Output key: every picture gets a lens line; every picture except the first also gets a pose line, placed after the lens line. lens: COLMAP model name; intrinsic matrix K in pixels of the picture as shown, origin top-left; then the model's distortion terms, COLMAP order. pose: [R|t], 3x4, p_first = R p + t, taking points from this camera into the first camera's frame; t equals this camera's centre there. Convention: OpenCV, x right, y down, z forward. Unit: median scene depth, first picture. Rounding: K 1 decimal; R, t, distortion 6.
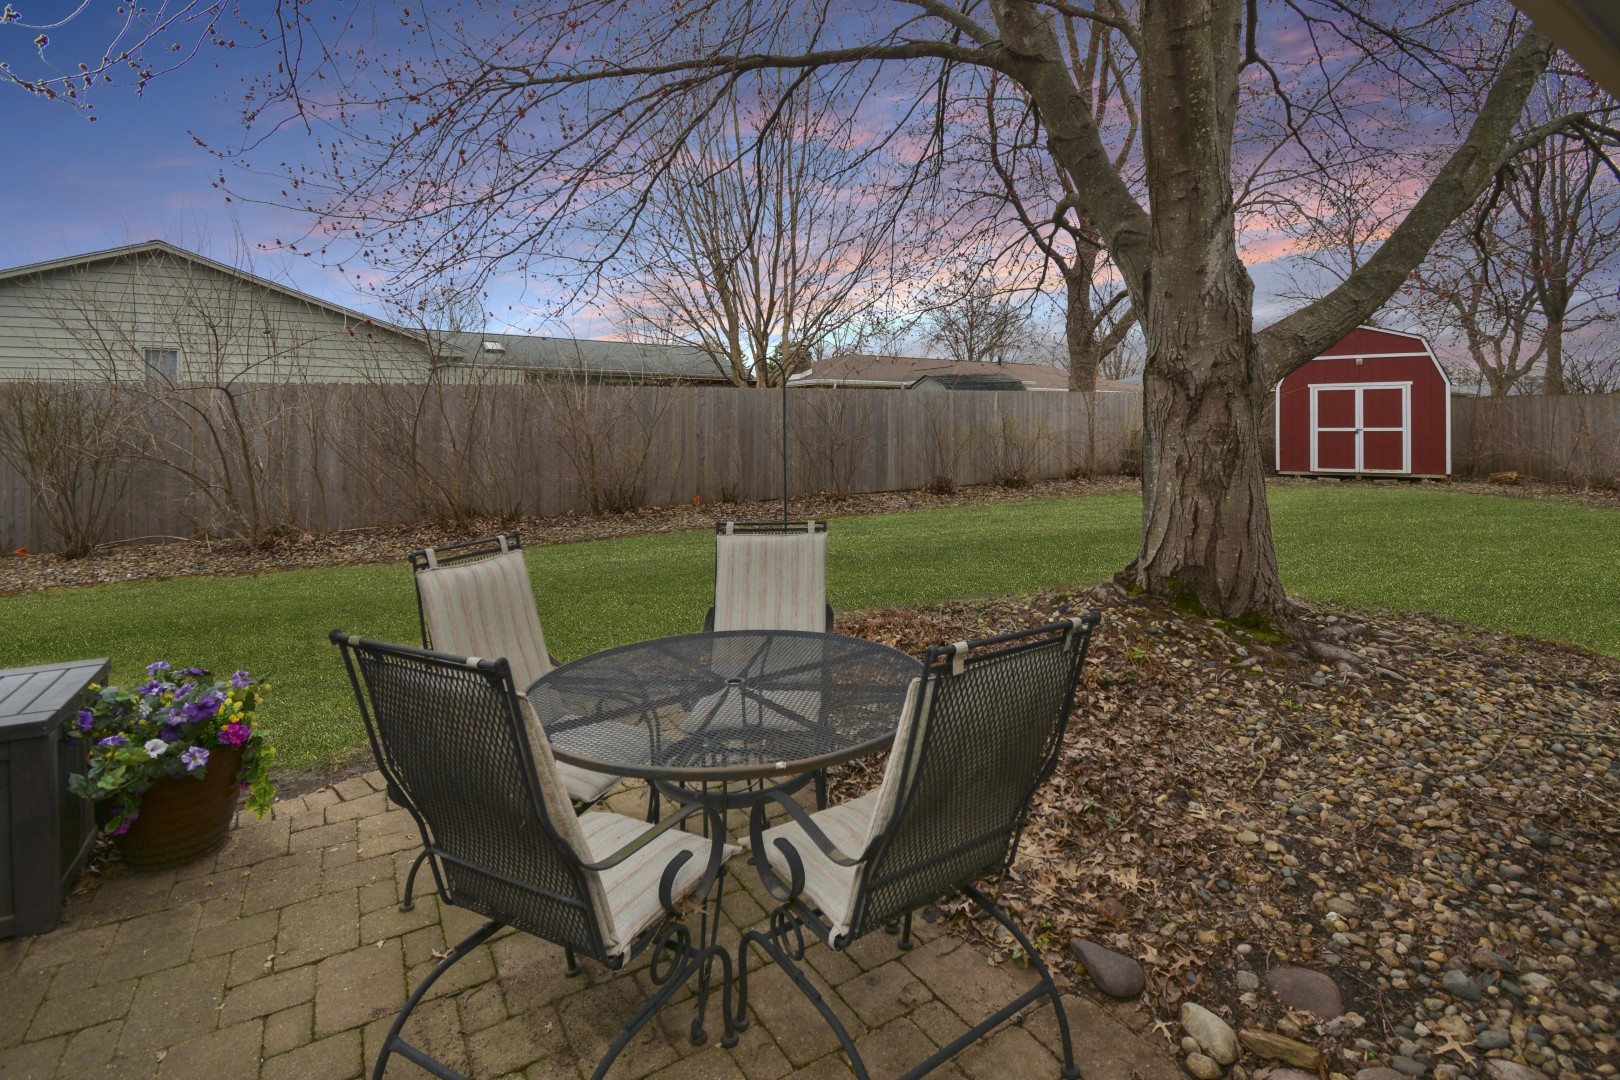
lens RADIAL K [[773.1, 0, 805.4], [0, 773.1, 436.5], [0, 0, 1]] dist [-0.001326, -0.000260]
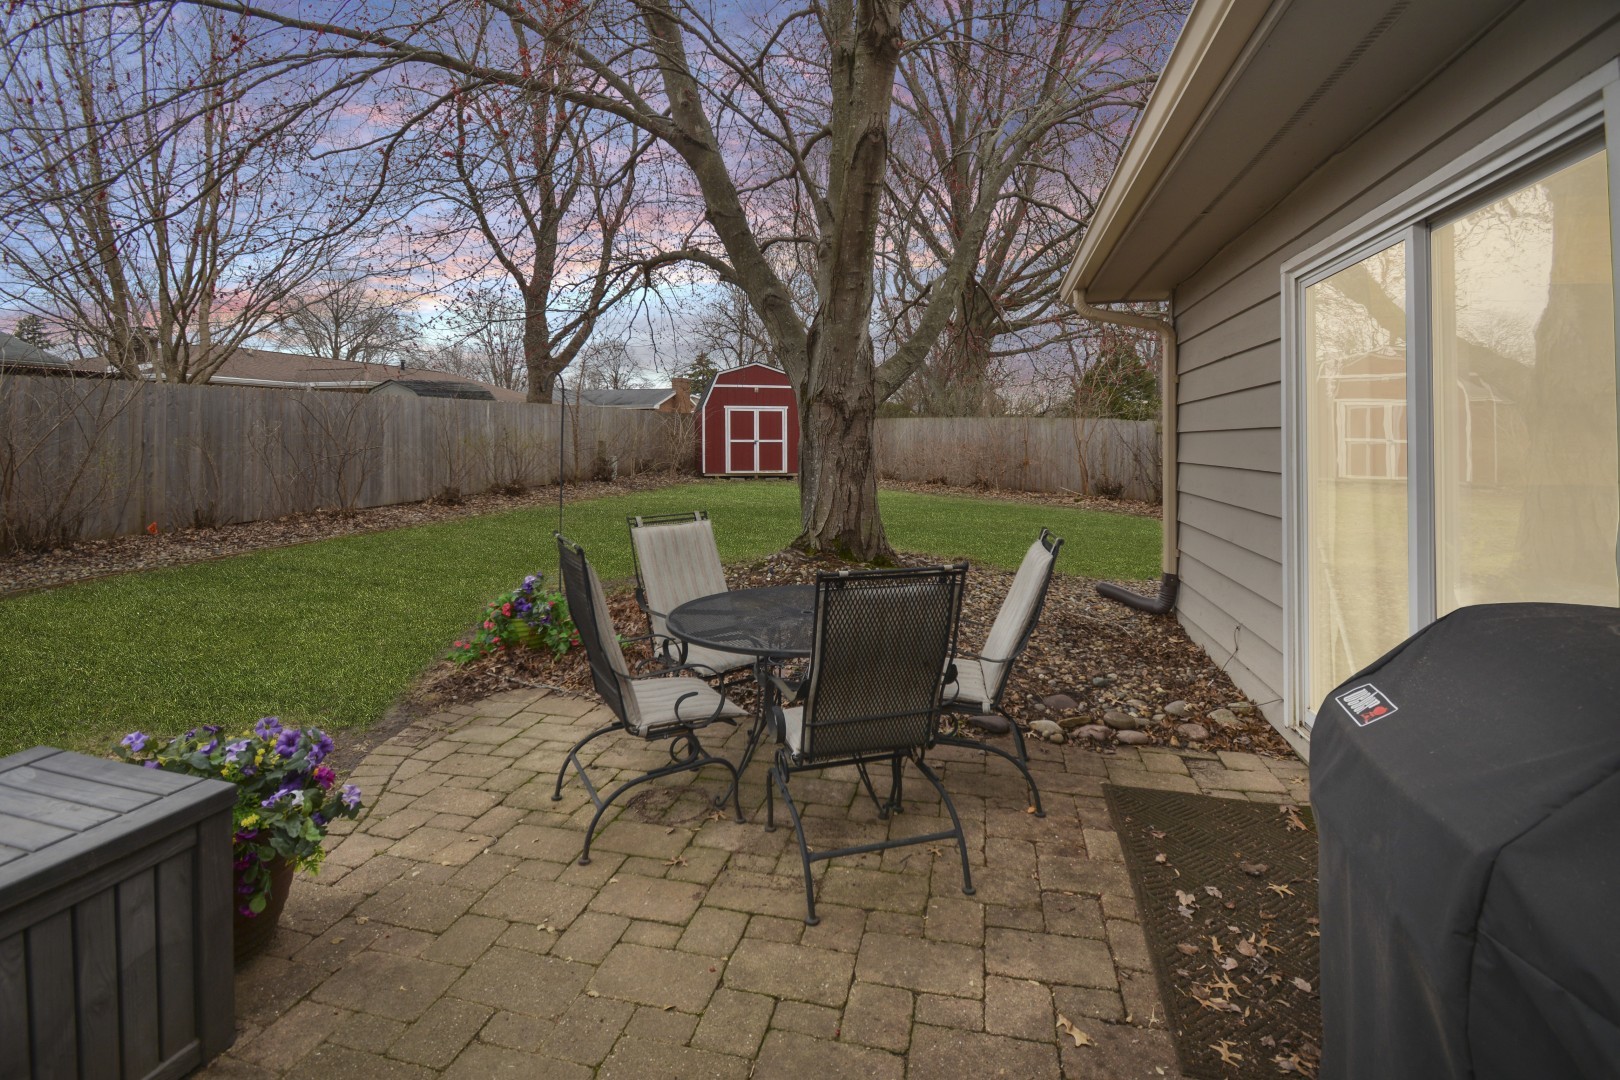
lens RADIAL K [[773.1, 0, 805.4], [0, 773.1, 436.5], [0, 0, 1]] dist [-0.001326, -0.000260]
pose [[0.705776, 0.009205, 0.708376, -0.224934], [0.000361, 0.999911, -0.013353, 0.001460], [-0.708435, 0.009680, 0.705709, -0.003577]]
